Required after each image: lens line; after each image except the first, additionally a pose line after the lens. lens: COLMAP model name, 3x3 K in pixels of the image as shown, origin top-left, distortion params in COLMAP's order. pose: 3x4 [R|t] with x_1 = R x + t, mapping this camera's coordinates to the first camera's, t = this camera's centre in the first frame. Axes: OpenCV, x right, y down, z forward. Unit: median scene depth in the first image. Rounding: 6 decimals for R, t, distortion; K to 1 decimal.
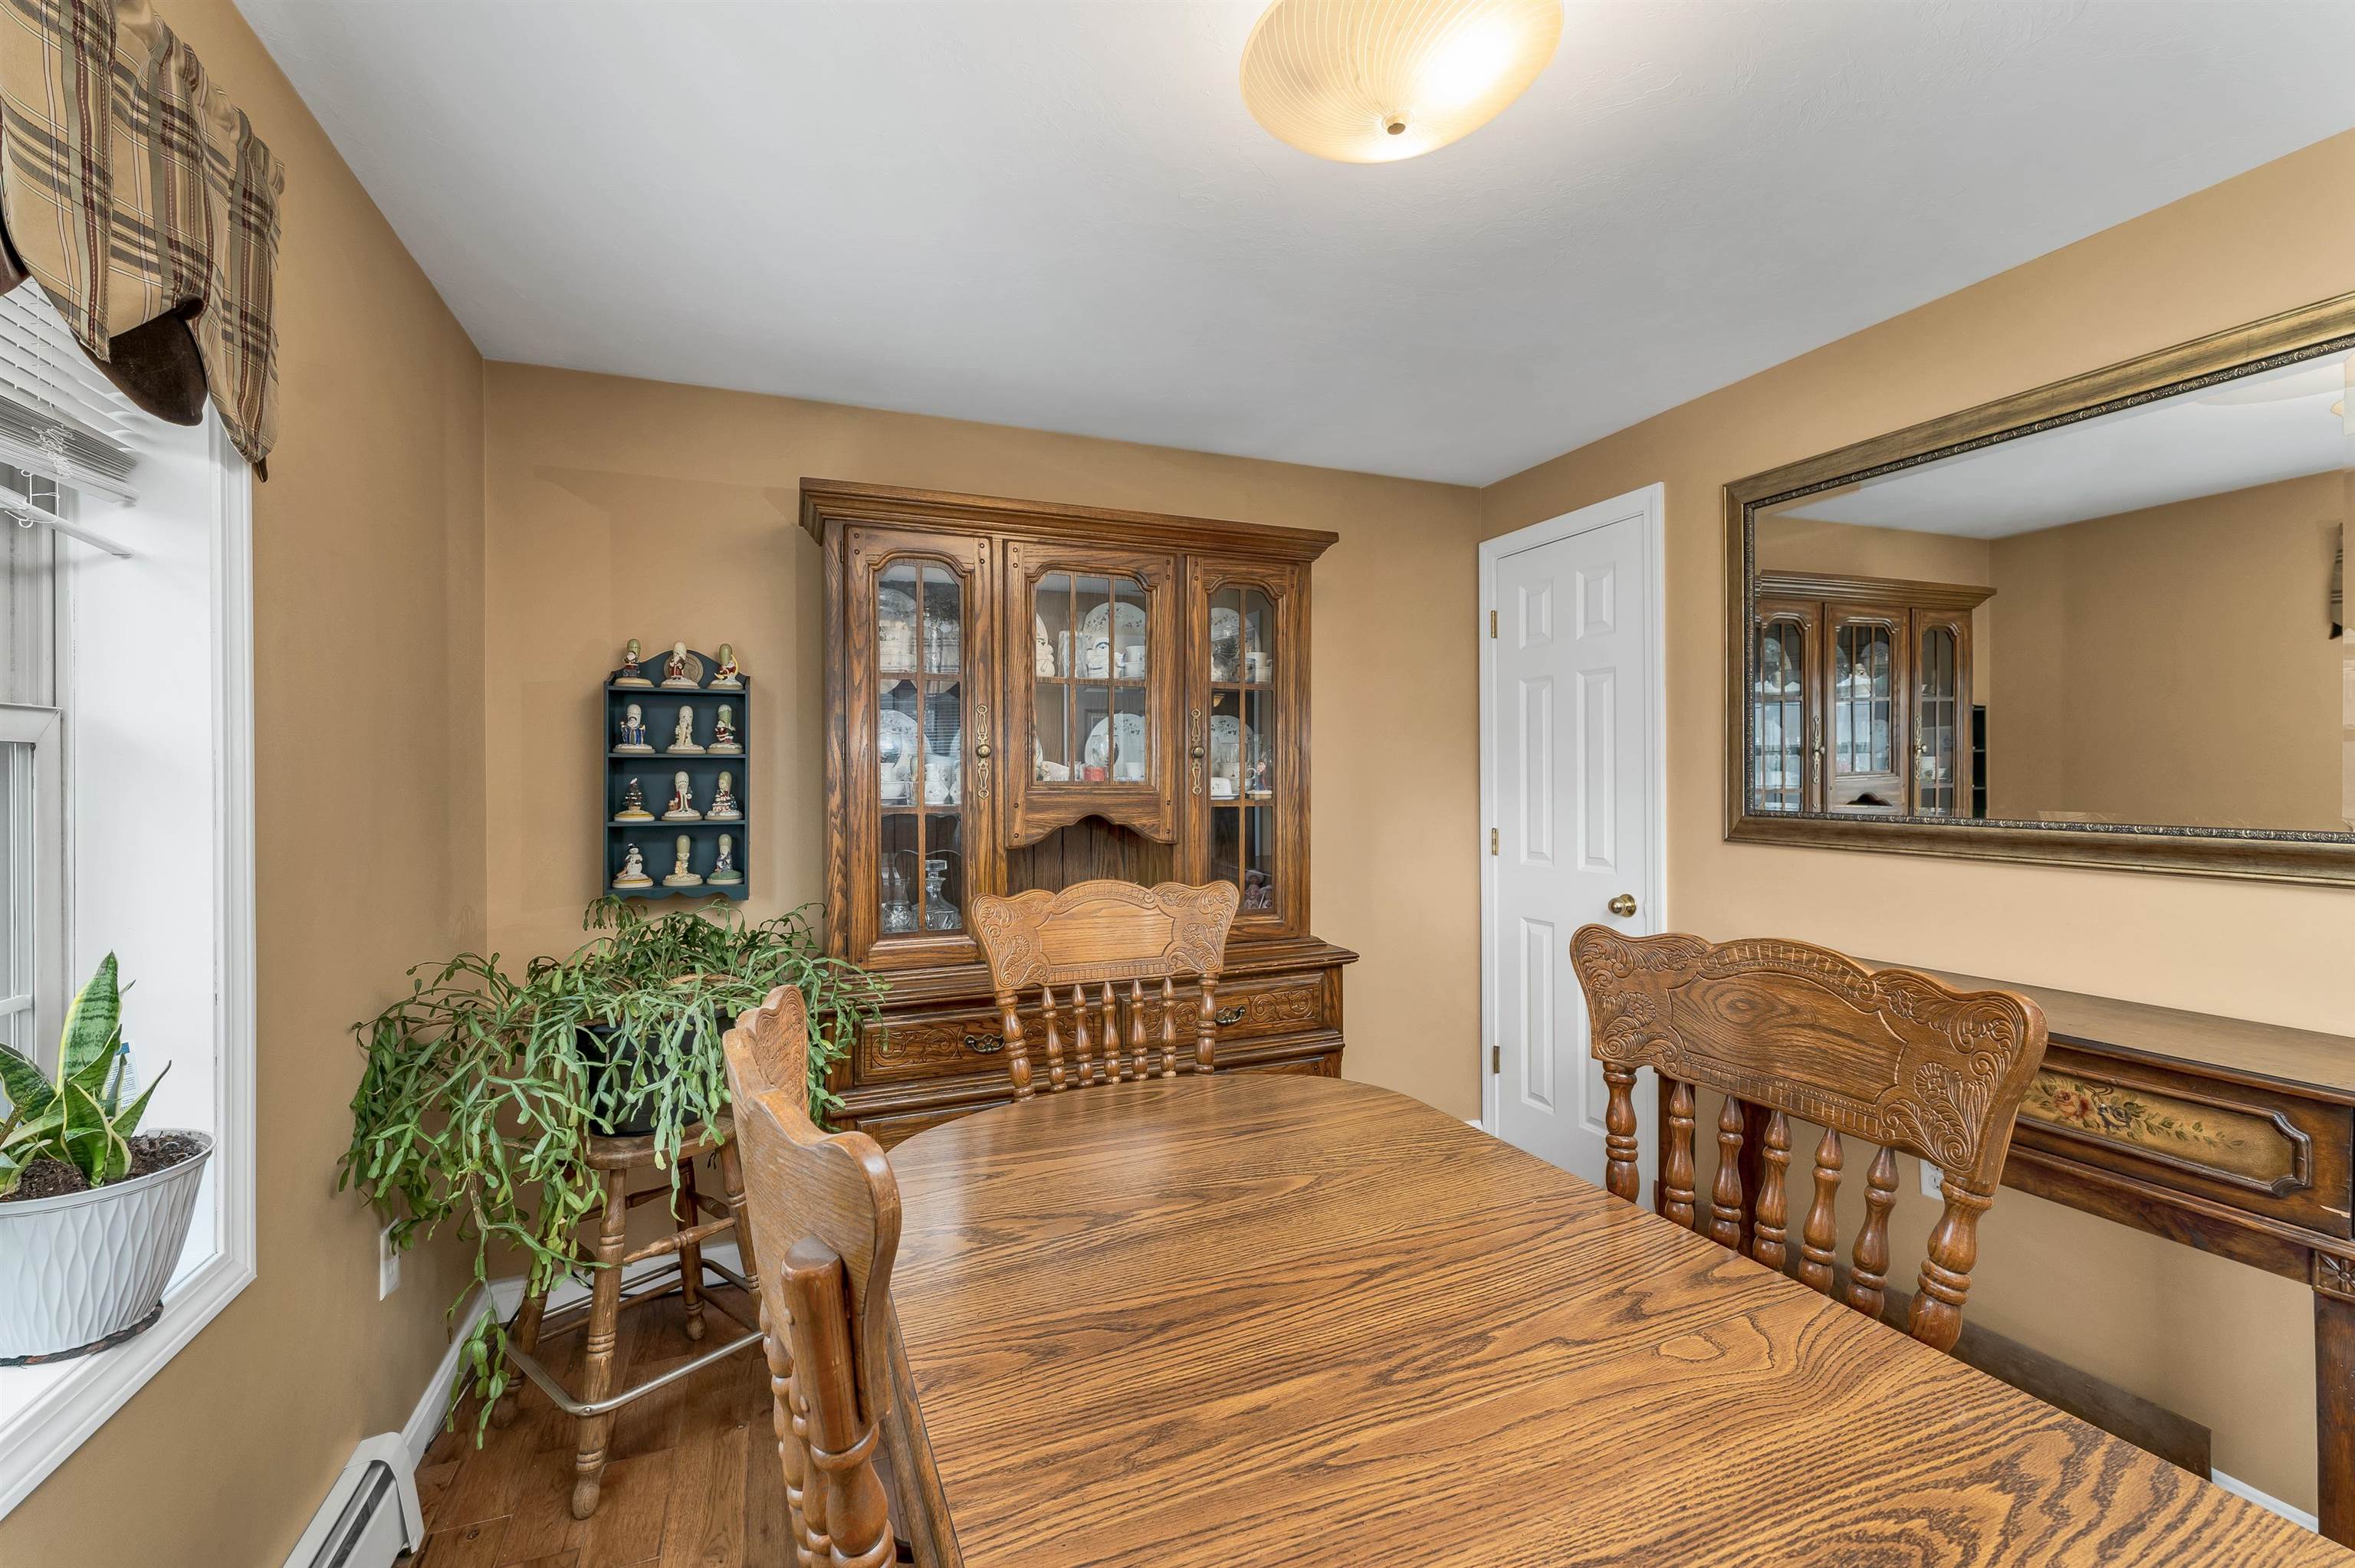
lens RADIAL K [[980.4, 0, 1172.1], [0, 980.4, 780.1], [0, 0, 1]] dist [0.000647, -0.000108]
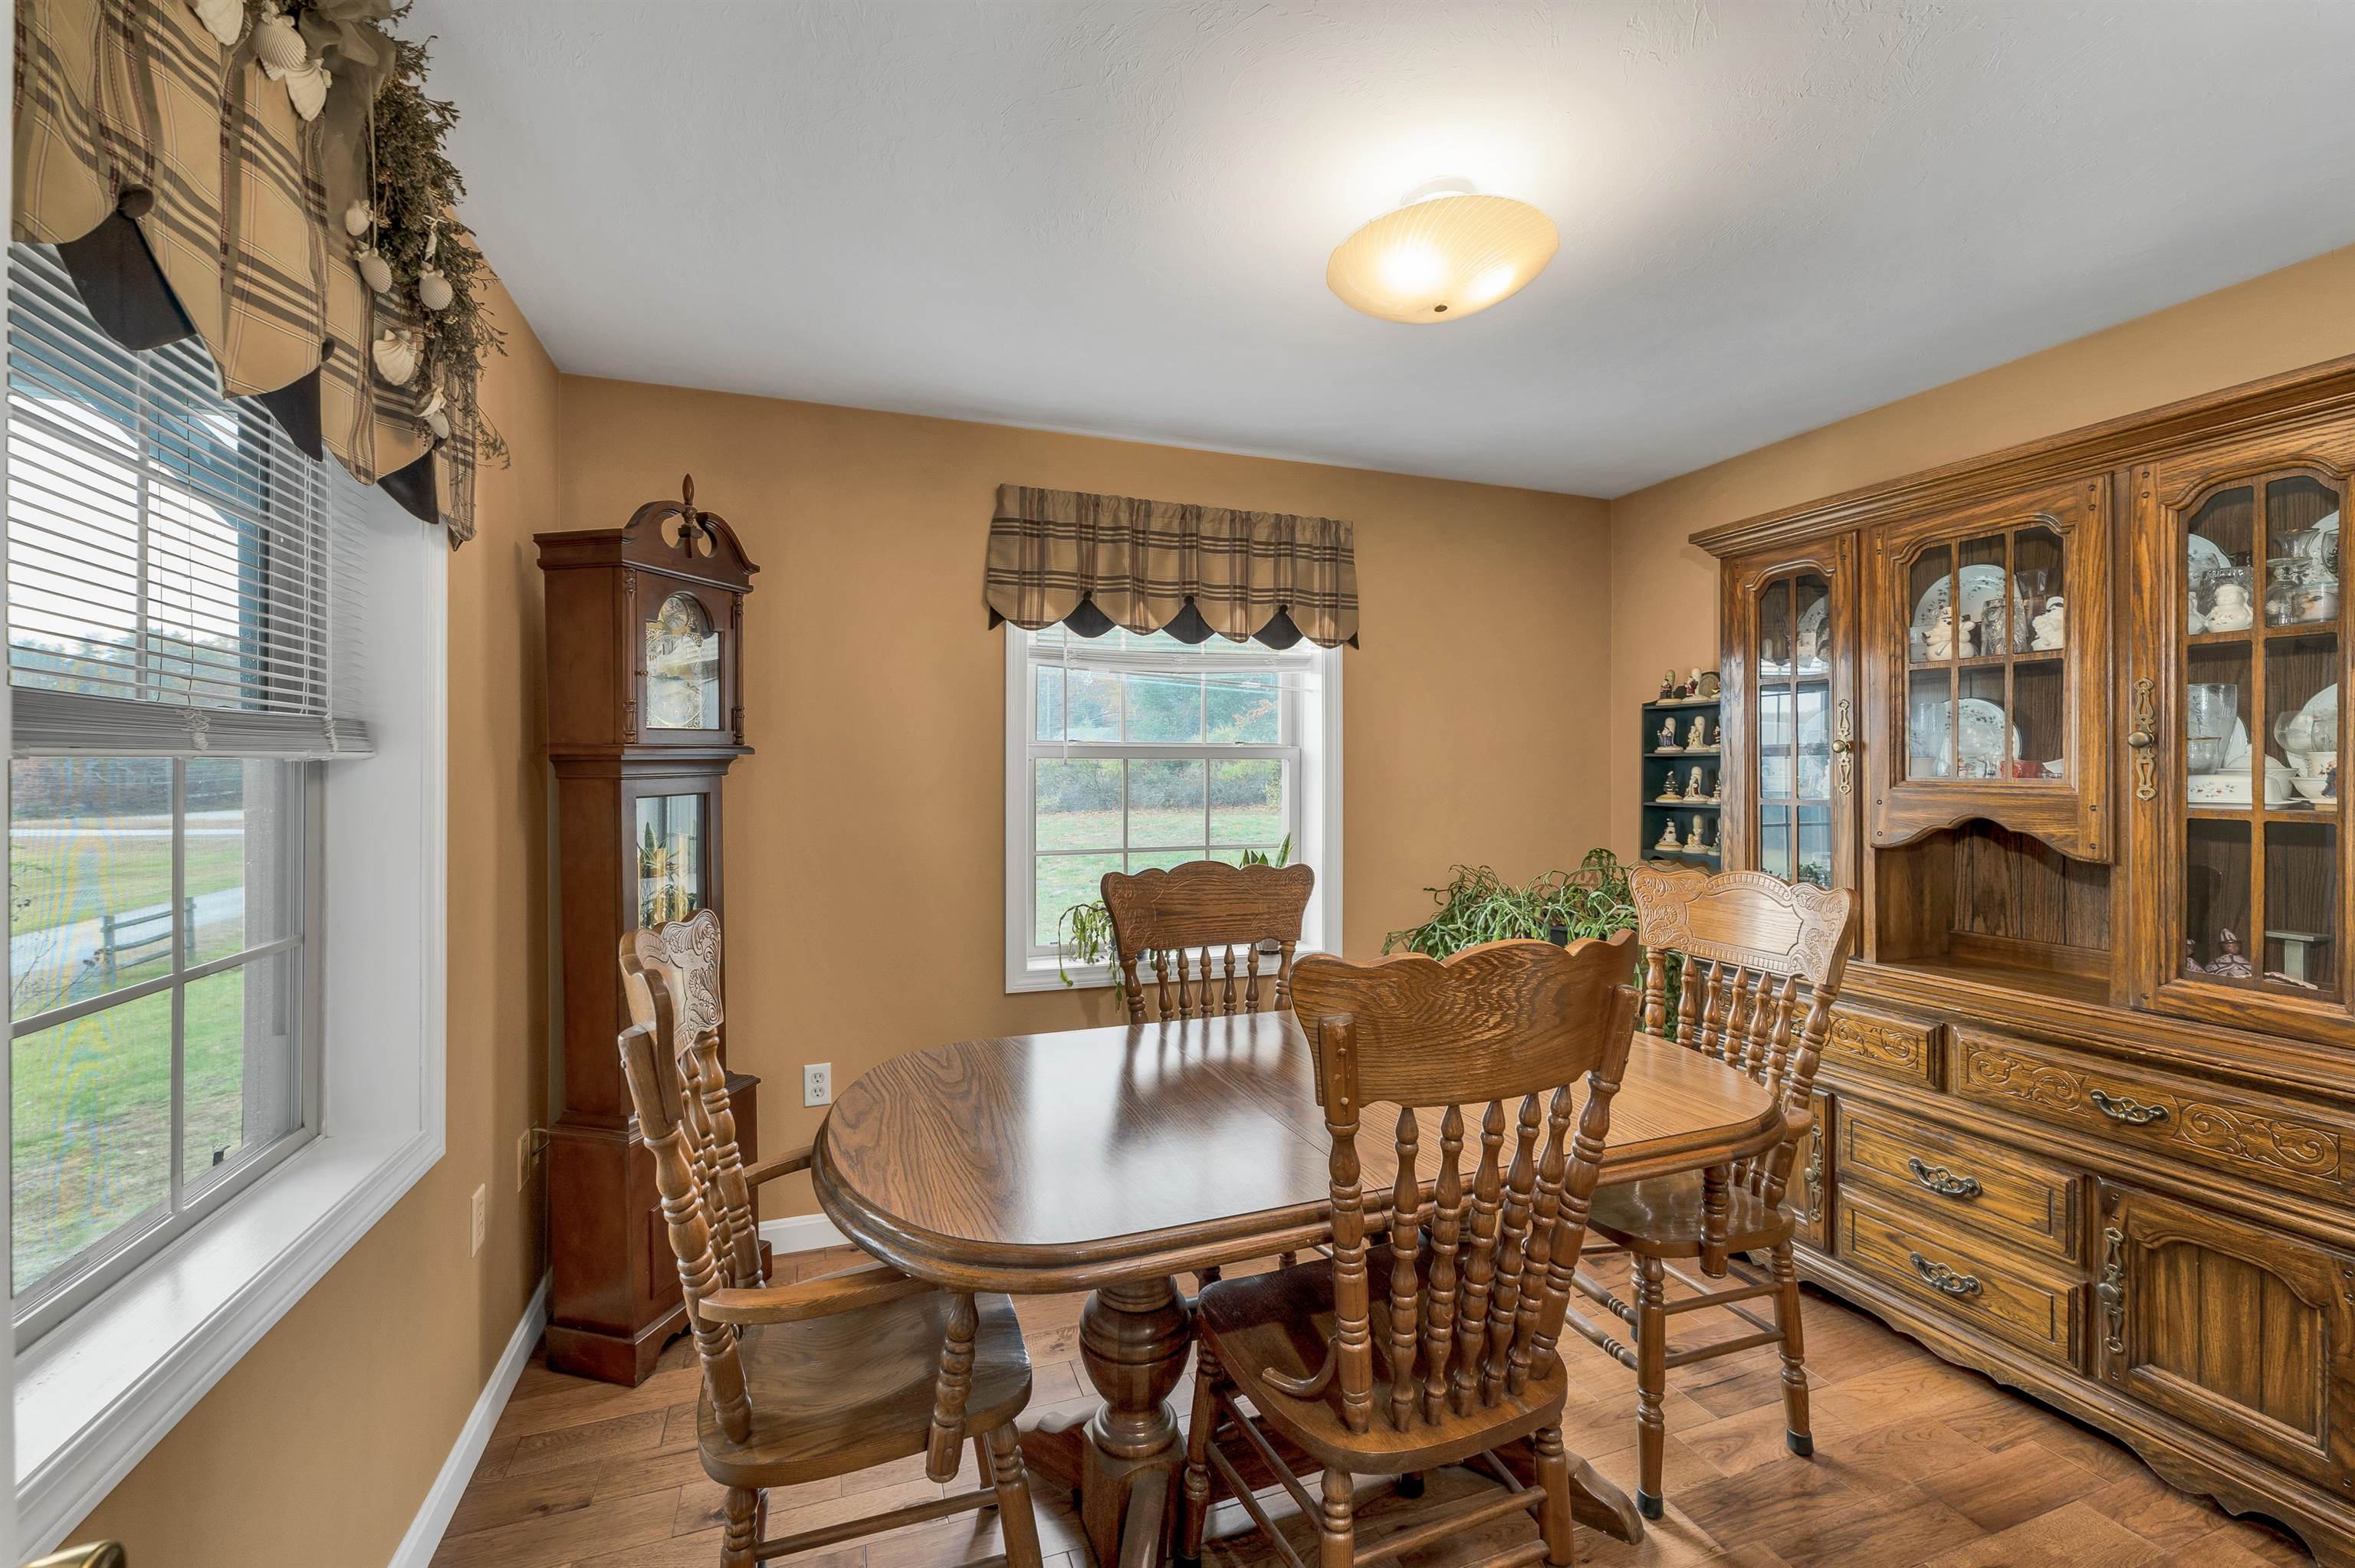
lens RADIAL K [[980.4, 0, 1175.1], [0, 980.4, 774.3], [0, 0, 1]] dist [0.000647, -0.000108]
pose [[-0.024701, 0.010651, -0.999638, 0.820939], [0.000254, 0.999943, 0.010648, -0.012383], [0.999695, 0.000009, -0.024702, 0.330931]]
